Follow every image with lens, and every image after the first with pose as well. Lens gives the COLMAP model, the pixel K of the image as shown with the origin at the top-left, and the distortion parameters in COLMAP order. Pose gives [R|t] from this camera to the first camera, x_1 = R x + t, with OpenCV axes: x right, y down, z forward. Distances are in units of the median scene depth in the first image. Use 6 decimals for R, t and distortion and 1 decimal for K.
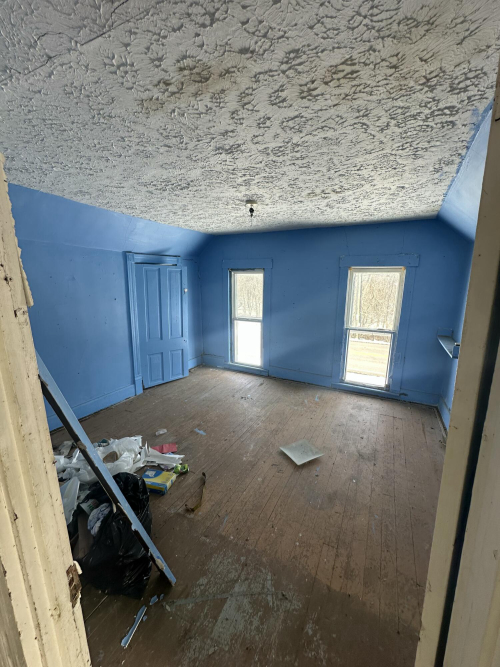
lens RADIAL K [[266.4, 0, 251.5], [0, 266.4, 331.8], [0, 0, 1]] dist [-0.001014, -0.000324]
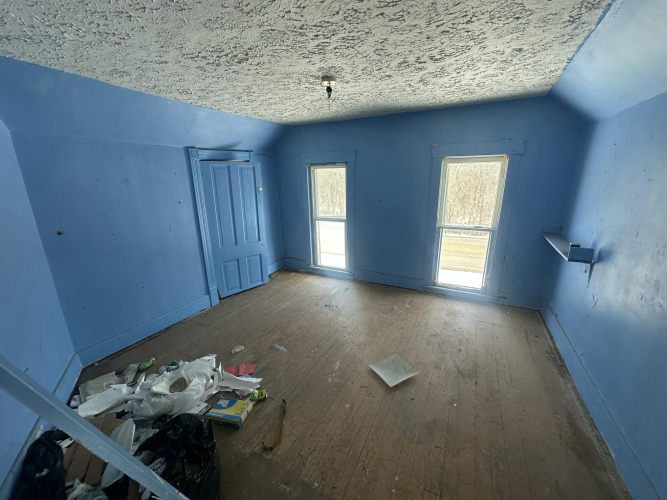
lens RADIAL K [[266.4, 0, 334.3], [0, 266.4, 248.7], [0, 0, 1]] dist [-0.001014, -0.000324]
pose [[0.999540, -0.029190, -0.008286, 0.008523], [0.029745, 0.996545, 0.077545, -0.029316], [0.005994, -0.077756, 0.996954, 0.139420]]
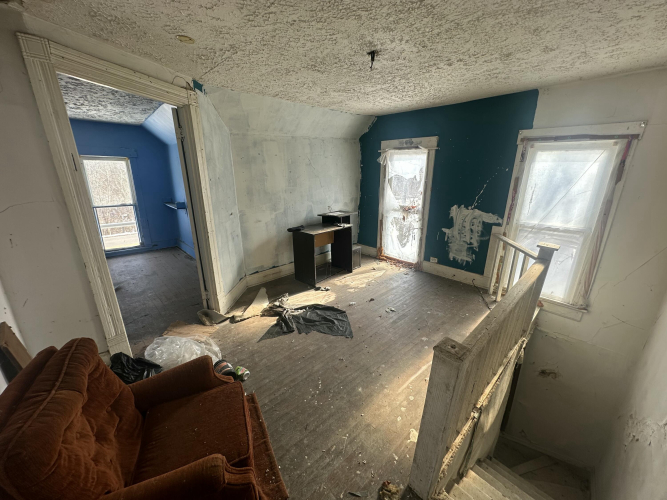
lens RADIAL K [[266.4, 0, 332.1], [0, 266.4, 251.7], [0, 0, 1]] dist [-0.001014, -0.000324]
pose [[0.341561, -0.276109, 0.898387, -0.642062], [0.174150, 0.957914, 0.228193, 0.144208], [-0.923584, 0.078513, 0.375270, -0.694786]]
